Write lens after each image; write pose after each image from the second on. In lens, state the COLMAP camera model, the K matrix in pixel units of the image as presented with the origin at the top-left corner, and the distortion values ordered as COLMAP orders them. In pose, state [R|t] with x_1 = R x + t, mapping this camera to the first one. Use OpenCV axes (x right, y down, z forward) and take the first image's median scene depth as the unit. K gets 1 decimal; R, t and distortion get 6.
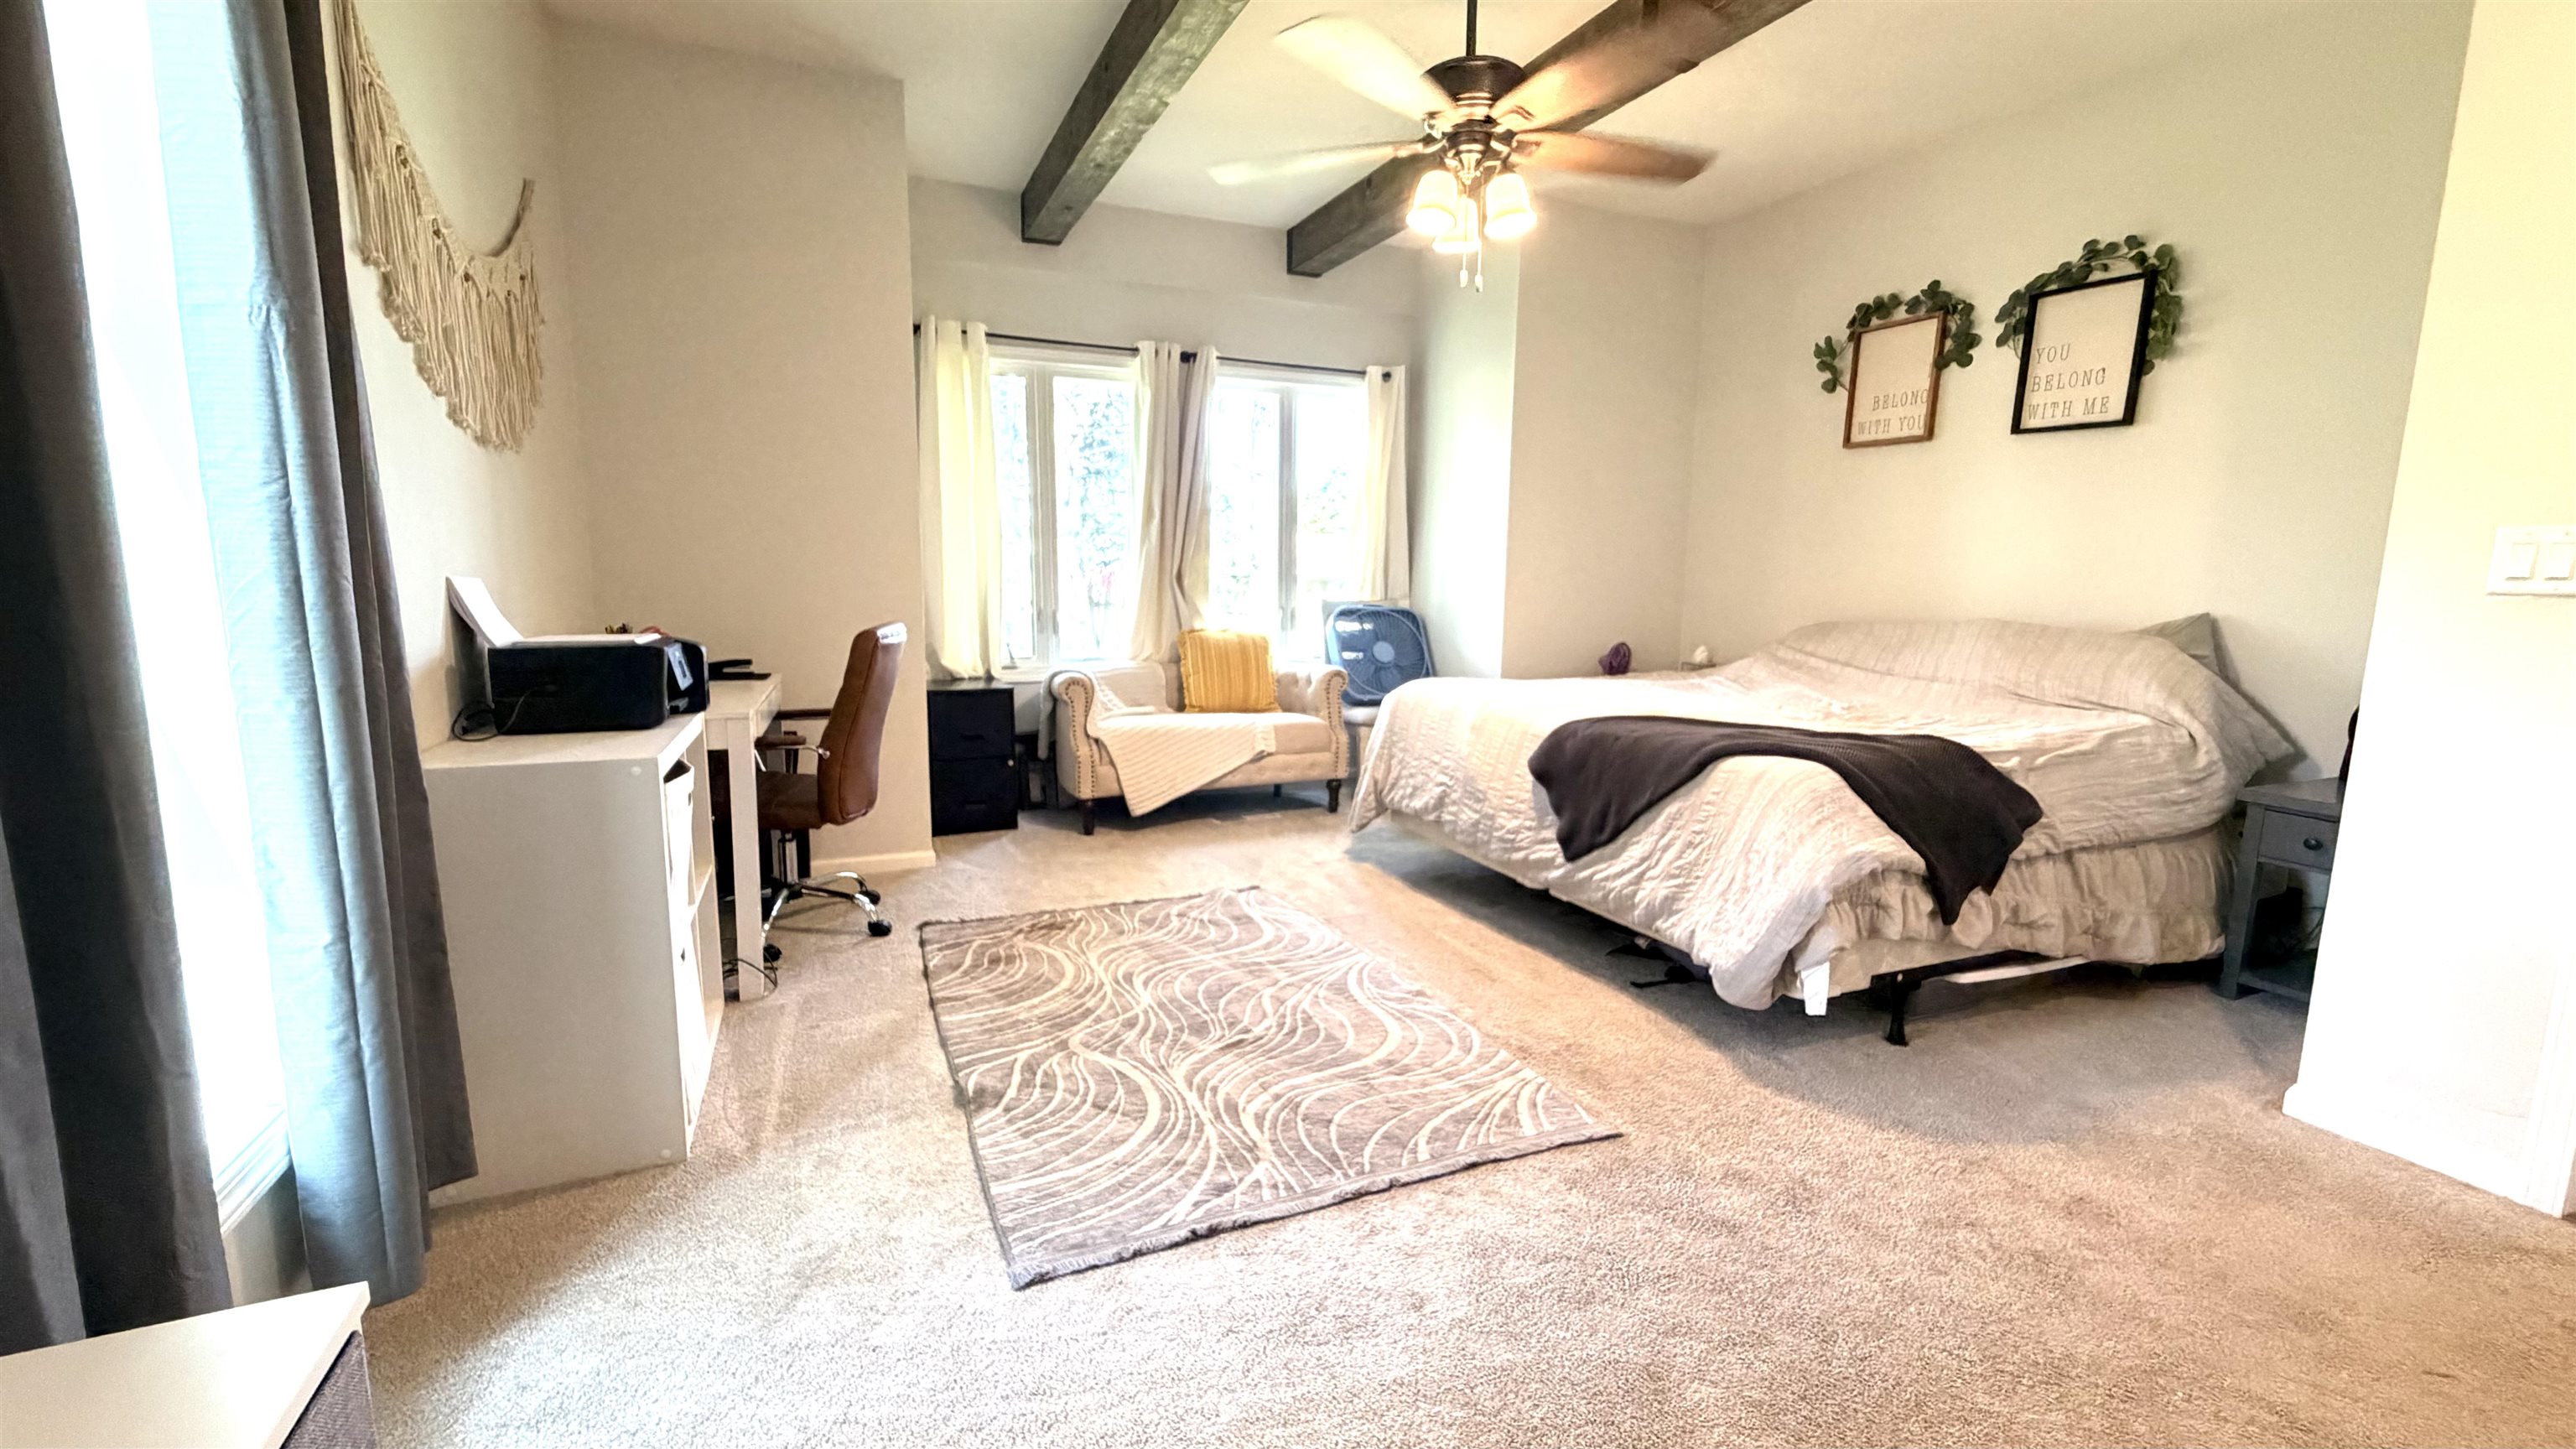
lens RADIAL K [[1028.3, 0, 1283.7], [0, 1028.3, 721.3], [0, 0, 1]] dist [-0.001811, -0.000087]
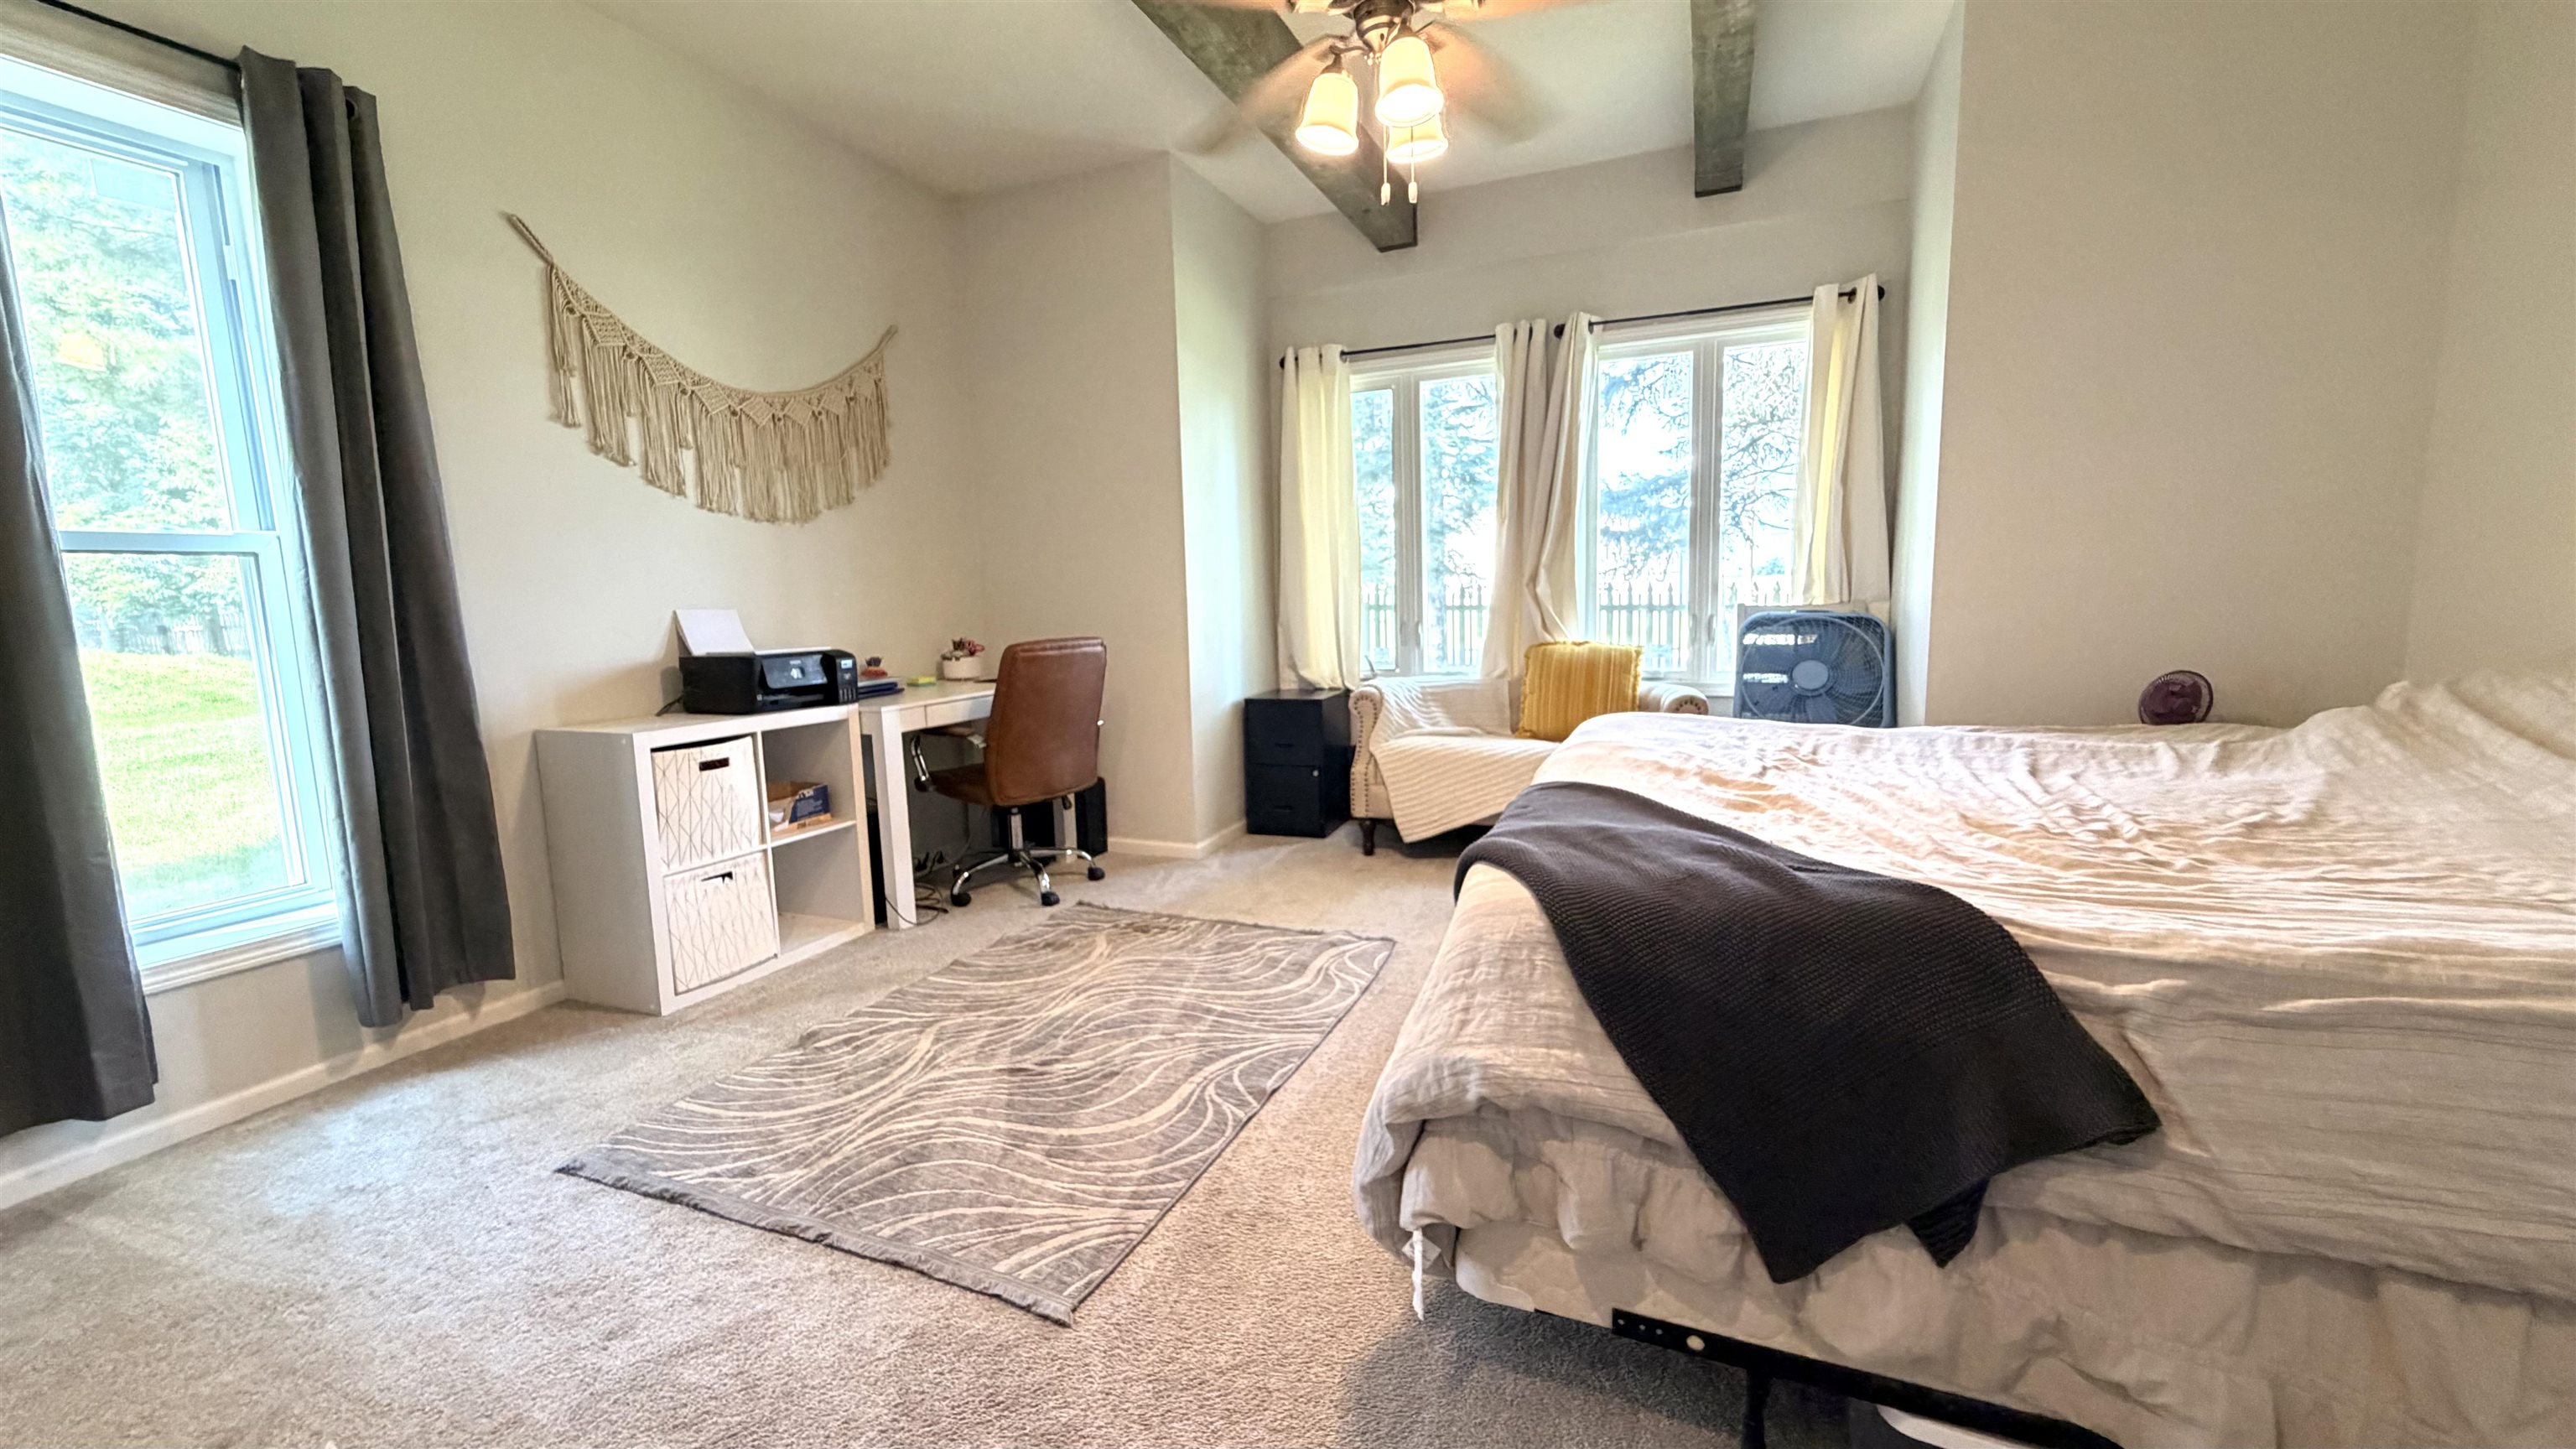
lens RADIAL K [[1028.3, 0, 1283.7], [0, 1028.3, 721.3], [0, 0, 1]] dist [-0.001811, -0.000087]
pose [[0.690784, 0.060894, -0.720492, 0.672338], [-0.065996, 0.997598, 0.021039, -0.045815], [0.720043, 0.033016, 0.693144, 0.407789]]
